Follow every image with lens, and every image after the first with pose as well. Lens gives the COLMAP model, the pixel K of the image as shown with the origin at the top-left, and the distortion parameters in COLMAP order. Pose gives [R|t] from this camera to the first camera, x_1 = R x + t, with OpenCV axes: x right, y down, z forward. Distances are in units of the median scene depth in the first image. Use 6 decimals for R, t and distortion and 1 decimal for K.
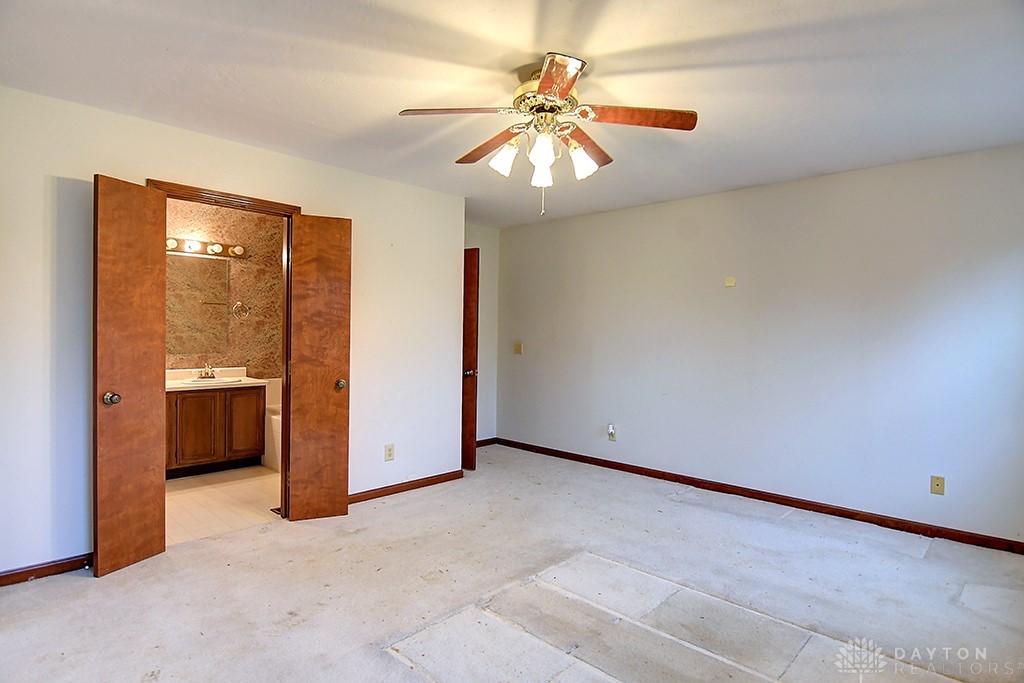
lens RADIAL K [[543.2, 0, 510.6], [0, 543.2, 333.5], [0, 0, 1]] dist [0.031093, -0.030129]
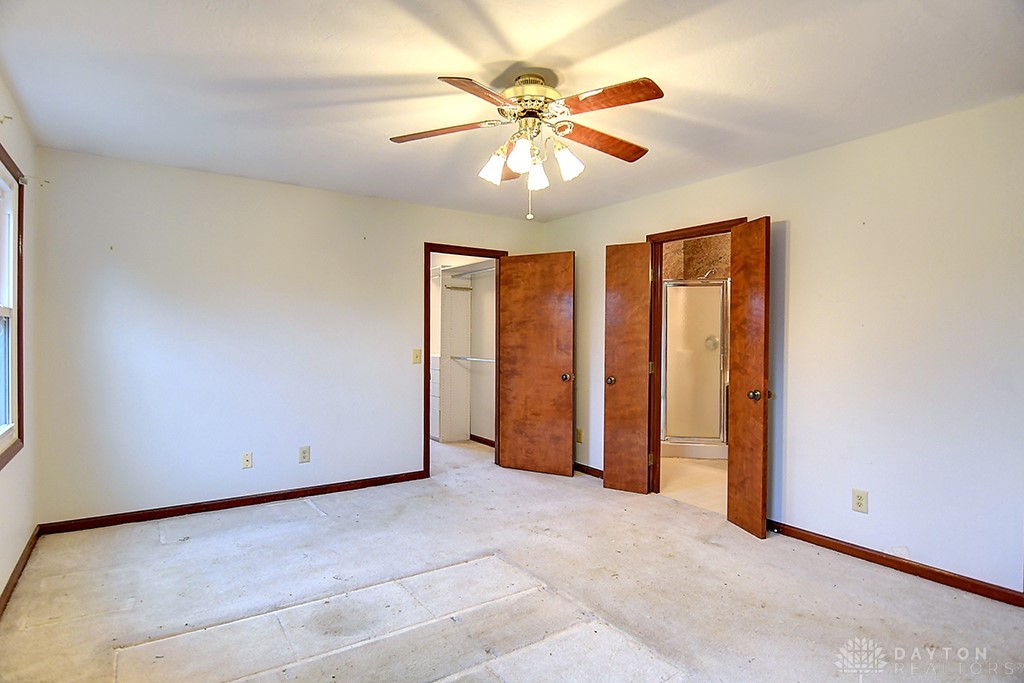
lens RADIAL K [[543.2, 0, 510.6], [0, 543.2, 333.5], [0, 0, 1]] dist [0.031093, -0.030129]
pose [[-0.187554, -0.018776, -0.982075, 0.861375], [-0.010584, 0.999798, -0.017094, 0.009087], [0.982197, 0.007188, -0.187715, 0.948400]]
